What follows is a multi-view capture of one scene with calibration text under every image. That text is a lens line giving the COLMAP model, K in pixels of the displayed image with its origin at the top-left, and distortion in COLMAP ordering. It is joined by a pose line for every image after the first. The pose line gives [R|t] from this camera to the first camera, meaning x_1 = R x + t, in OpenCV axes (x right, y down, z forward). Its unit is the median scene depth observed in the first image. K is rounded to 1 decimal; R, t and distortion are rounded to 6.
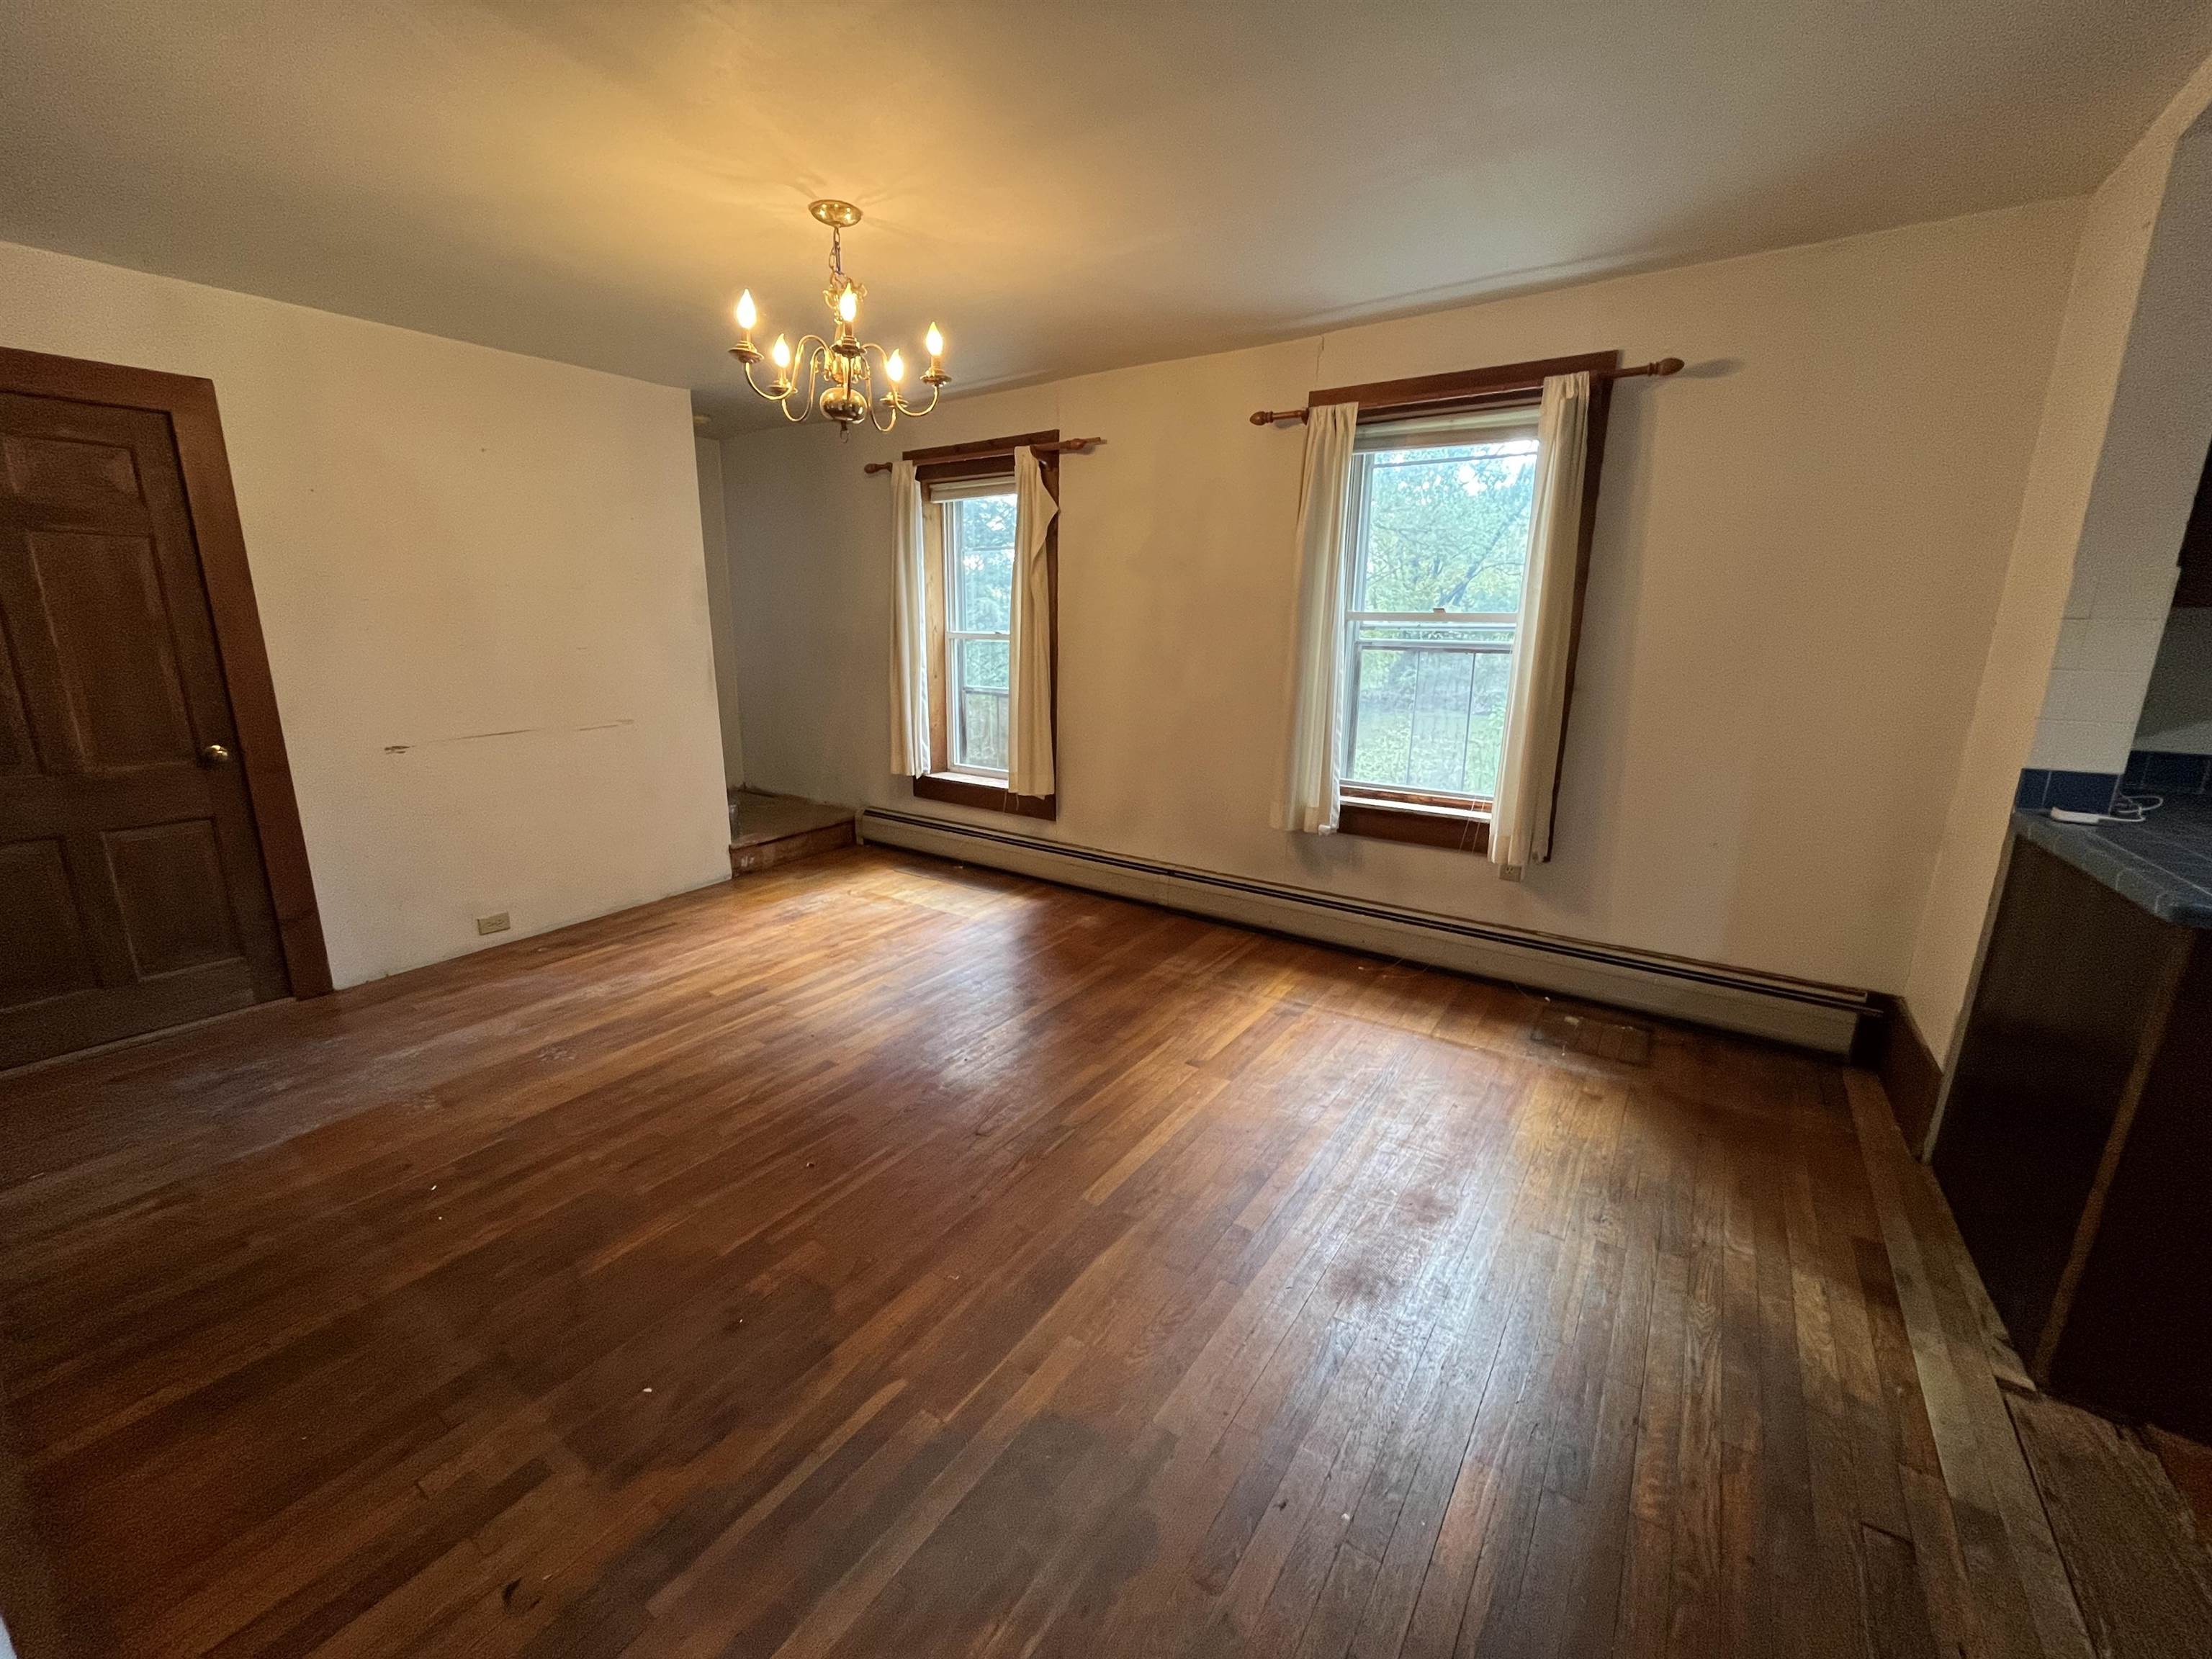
lens RADIAL K [[896.9, 0, 1102.4], [0, 896.9, 824.2], [0, 0, 1]] dist [-0.002825, -0.000361]
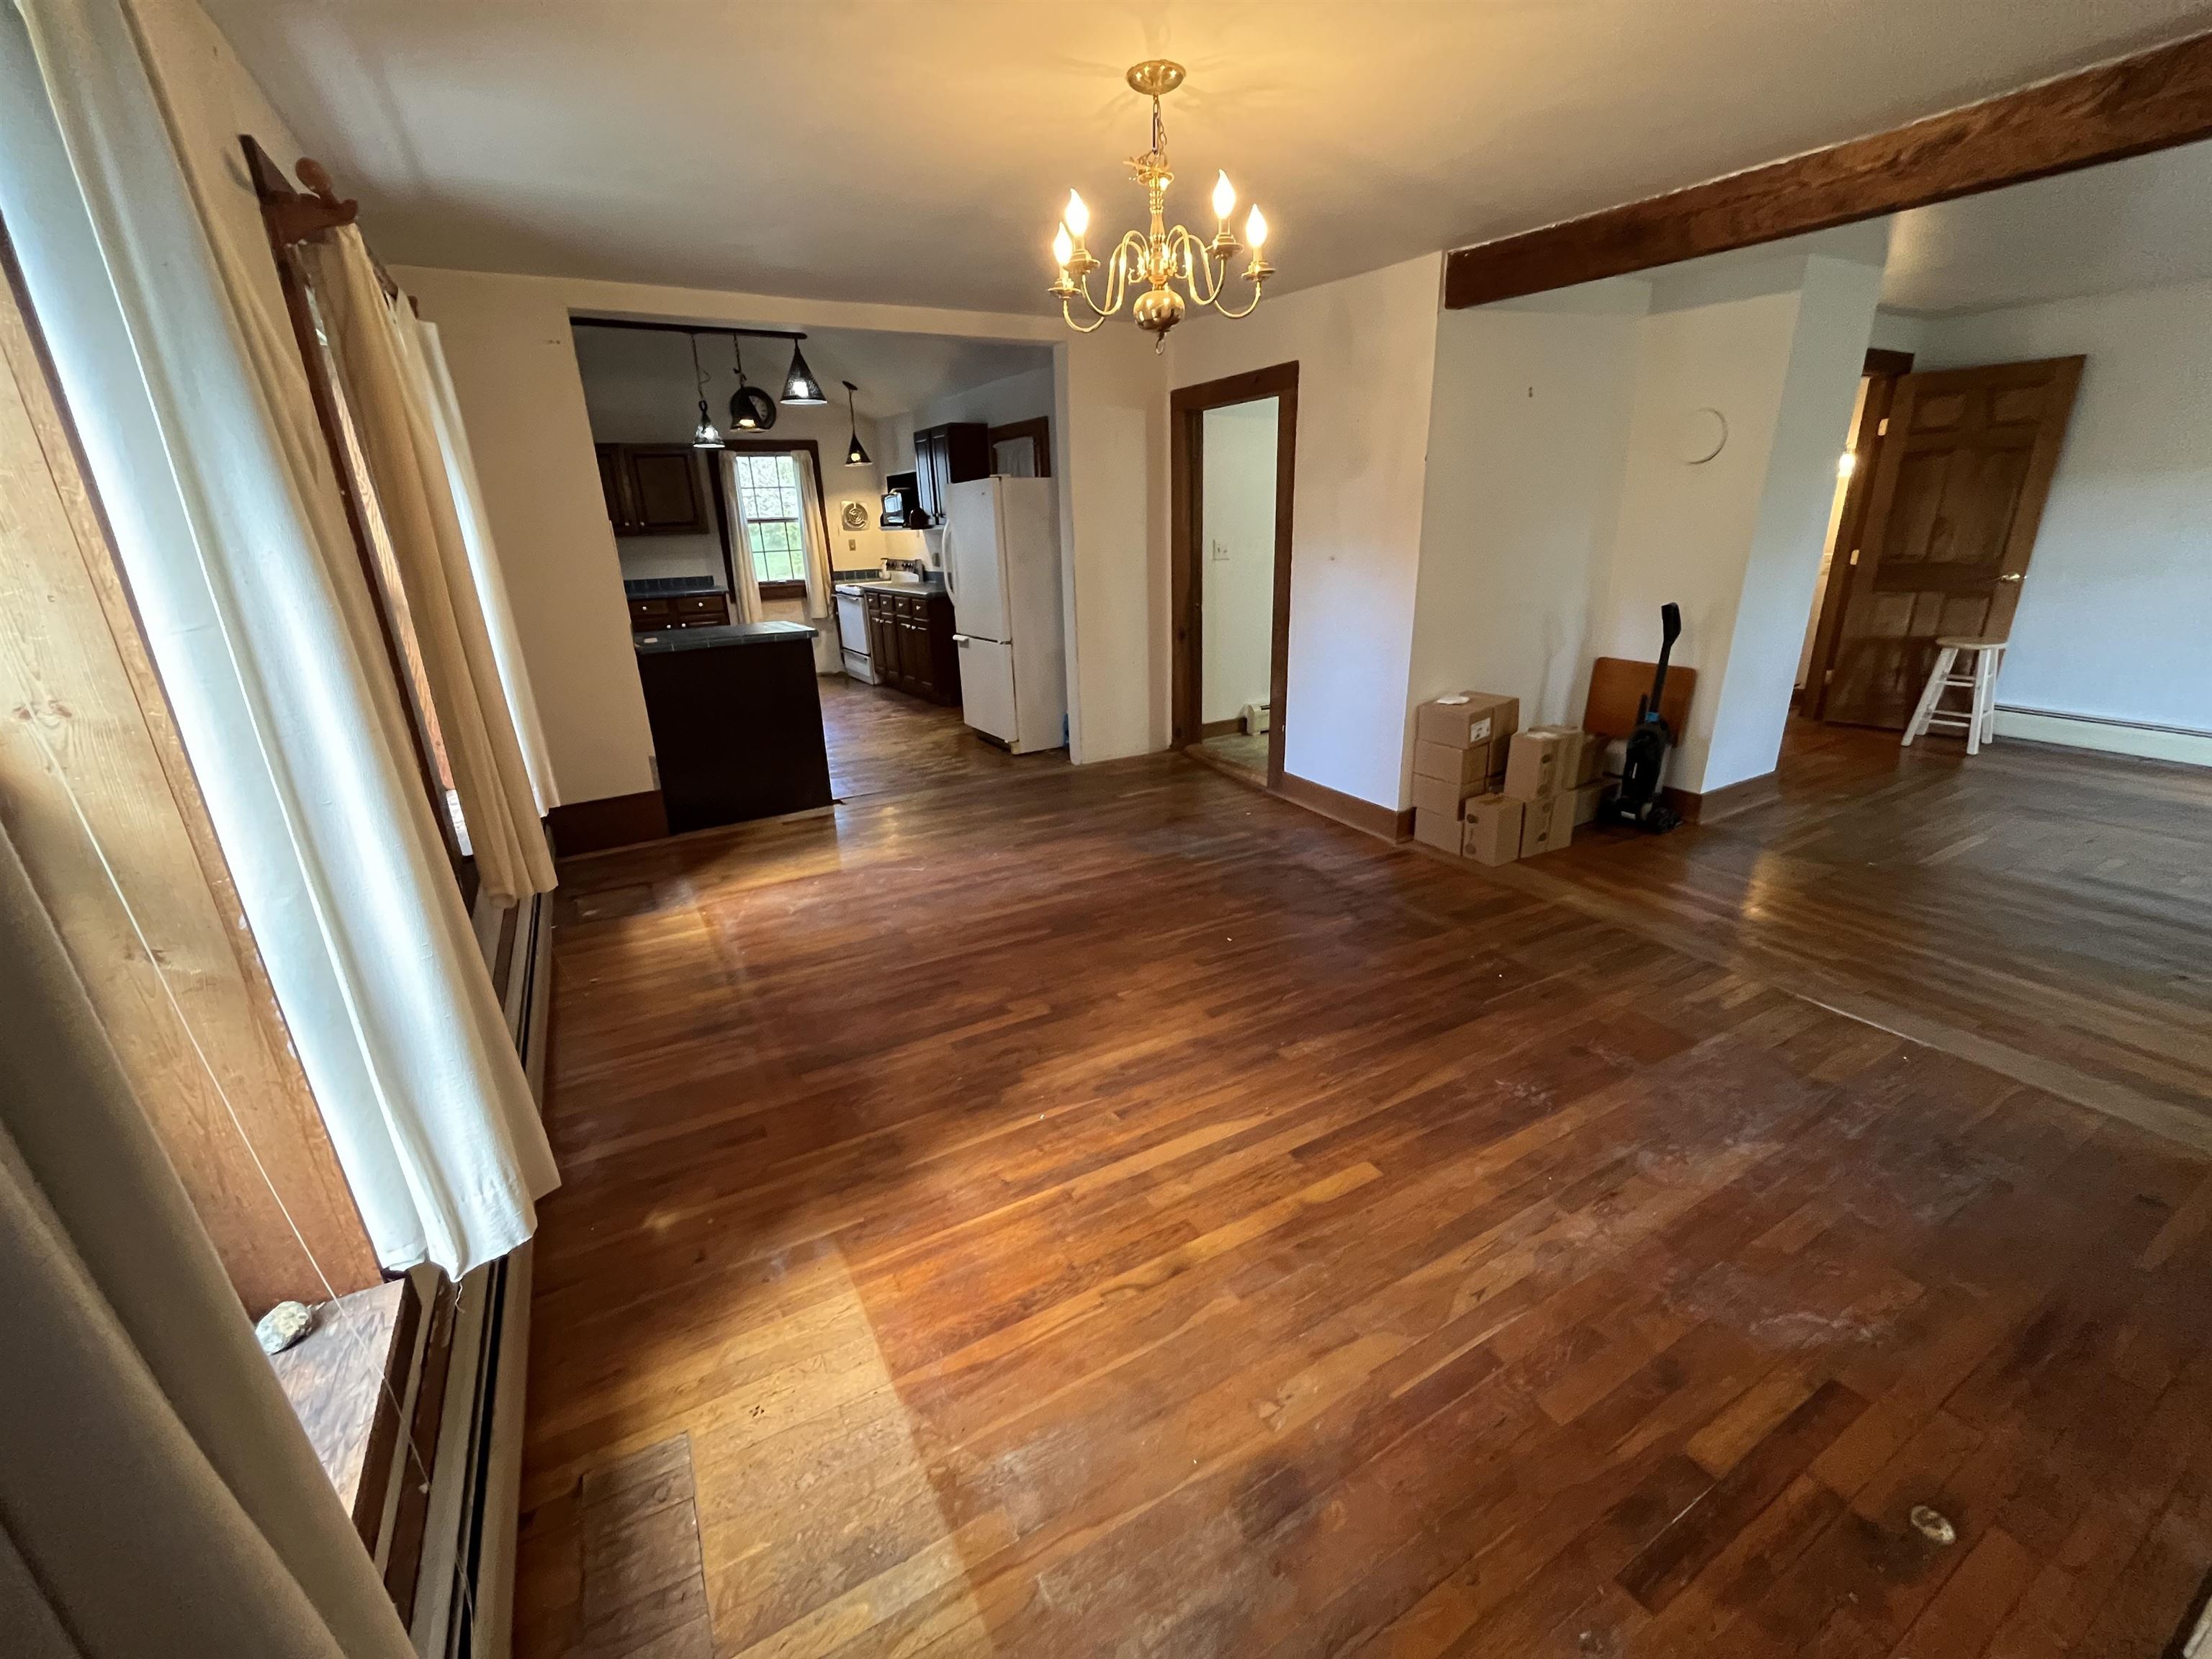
lens RADIAL K [[895.8, 0, 1102.5], [0, 895.8, 827.2], [0, 0, 1]] dist [-0.003480, 0.000549]
pose [[-0.900497, -0.129033, 0.415278, -0.472048], [0.115747, 0.849395, 0.514908, -0.348013], [-0.419175, 0.511740, -0.749943, 1.370280]]
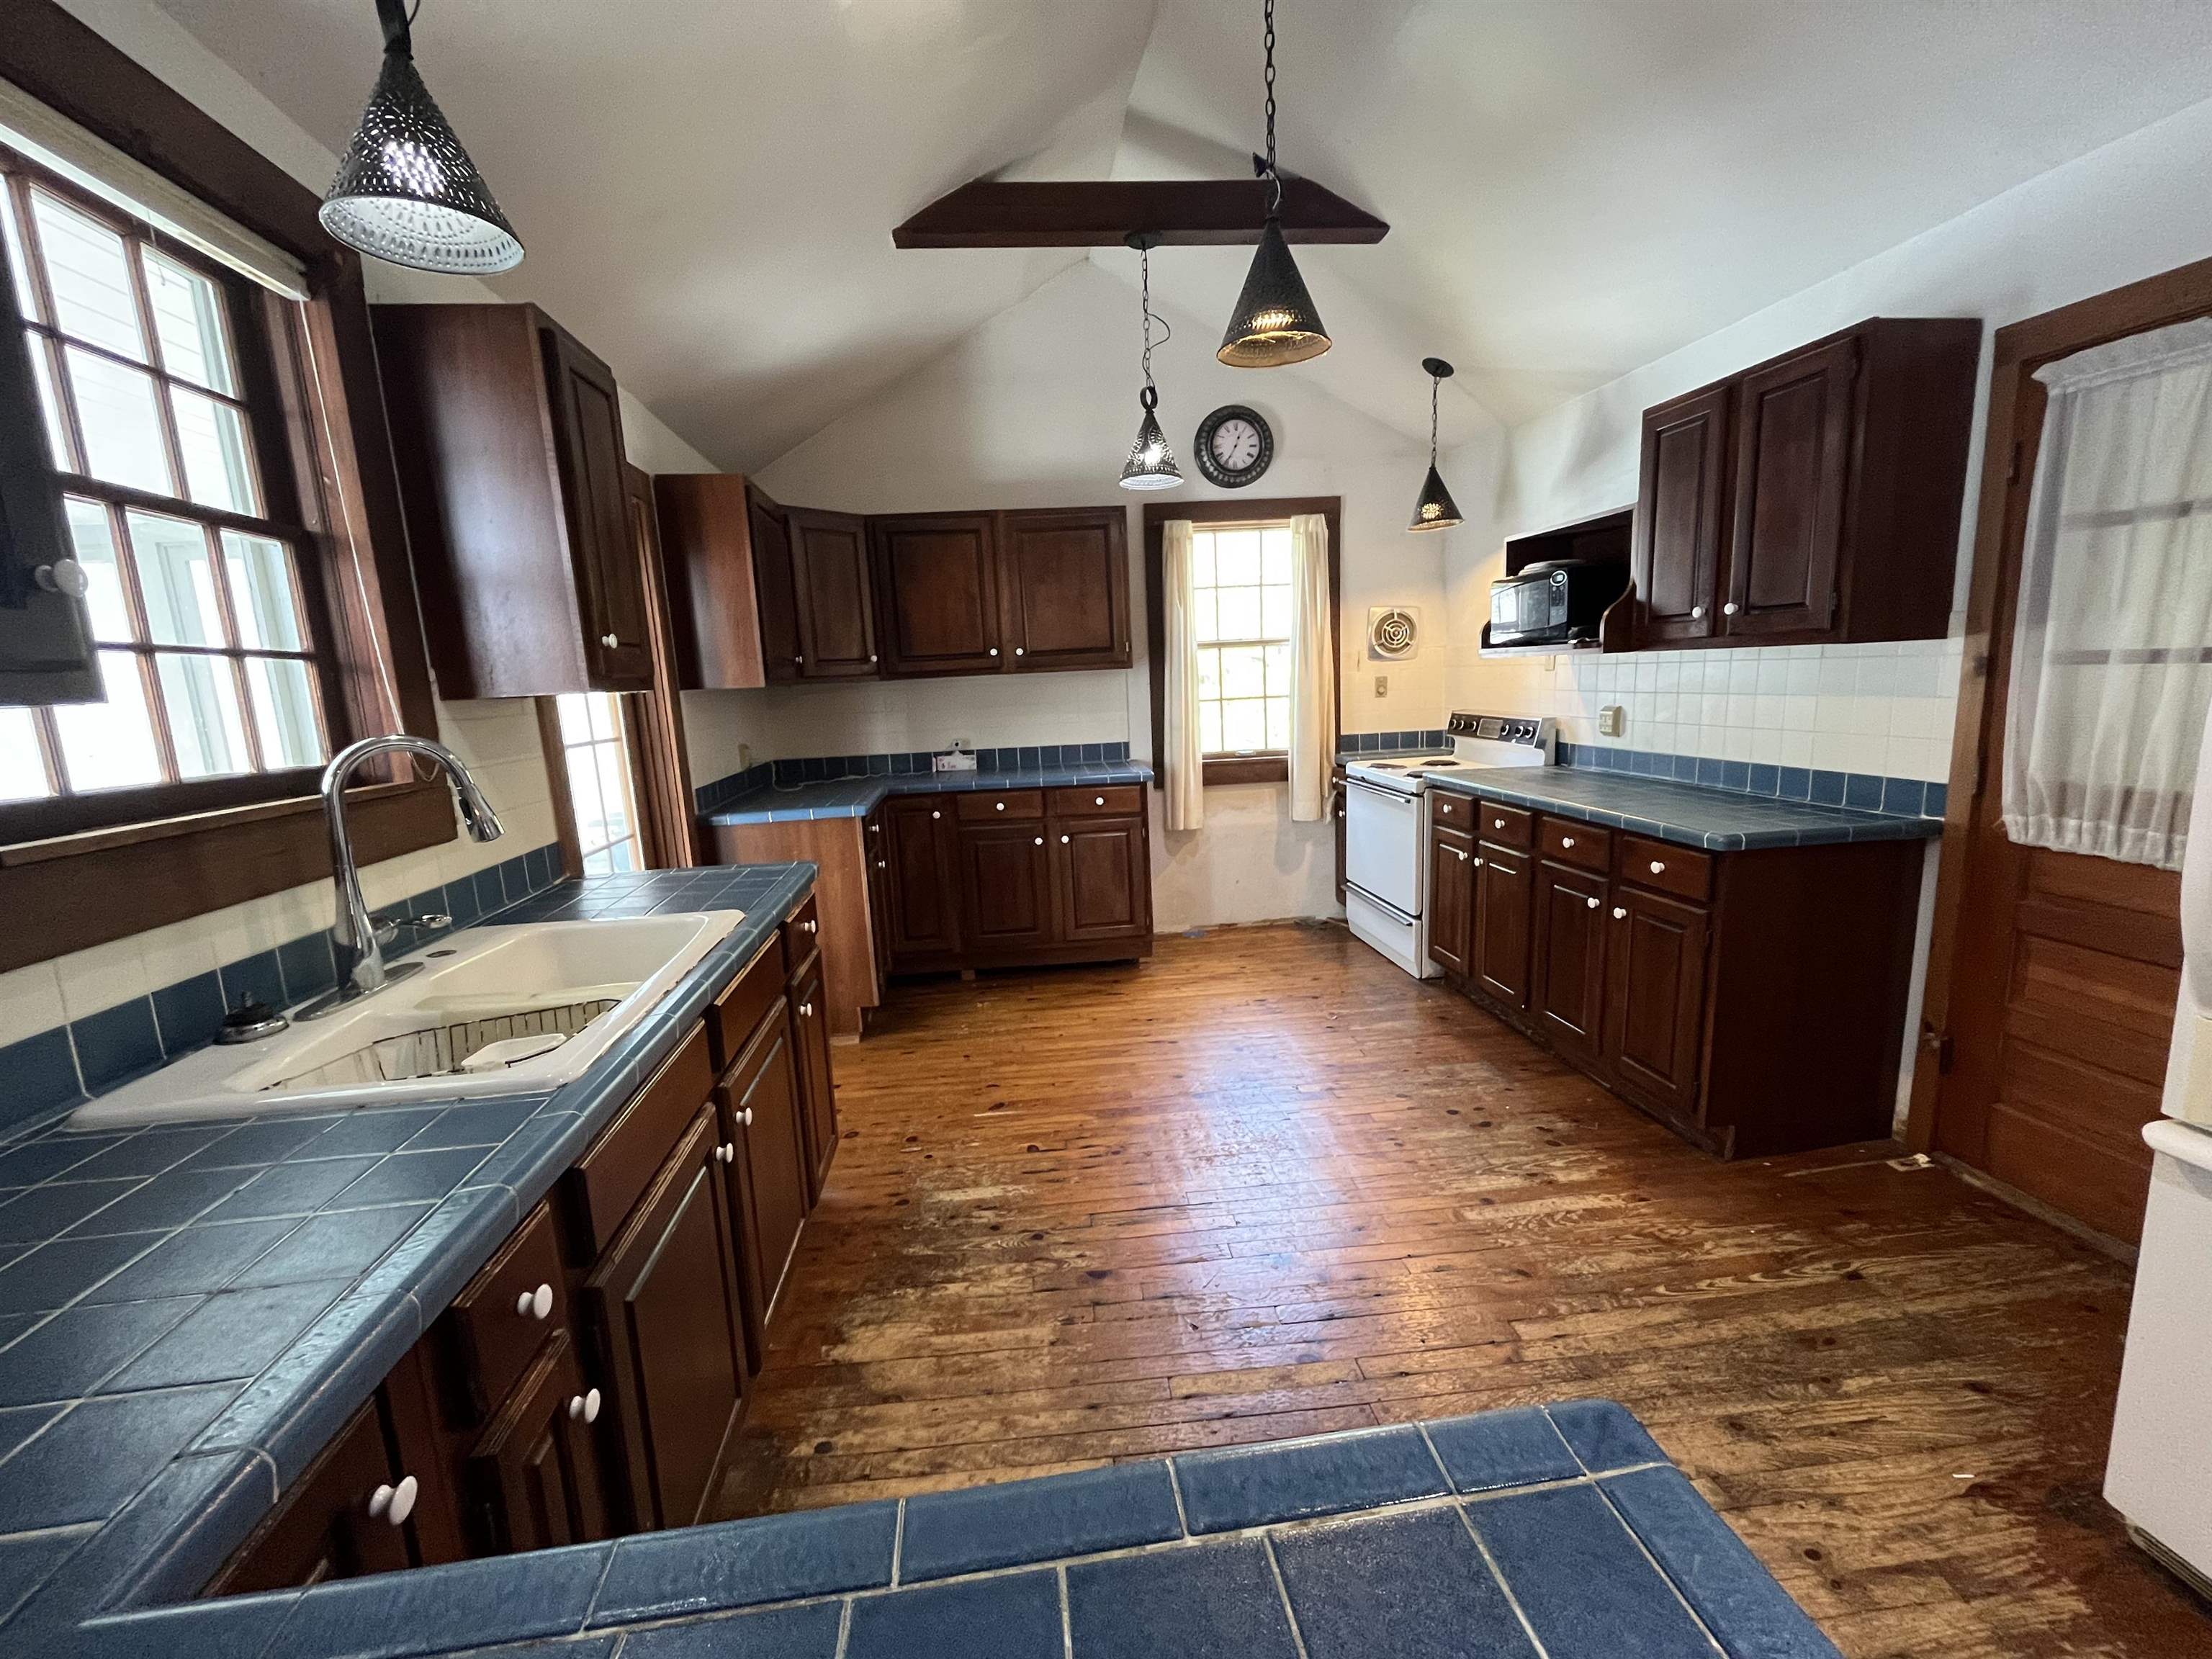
lens RADIAL K [[895.8, 0, 1102.5], [0, 895.8, 827.2], [0, 0, 1]] dist [-0.003480, 0.000549]
pose [[-0.633228, -0.119098, 0.764747, 0.605267], [0.210507, 0.924337, 0.318256, -0.107595], [-0.744788, 0.362514, -0.560246, 0.432265]]
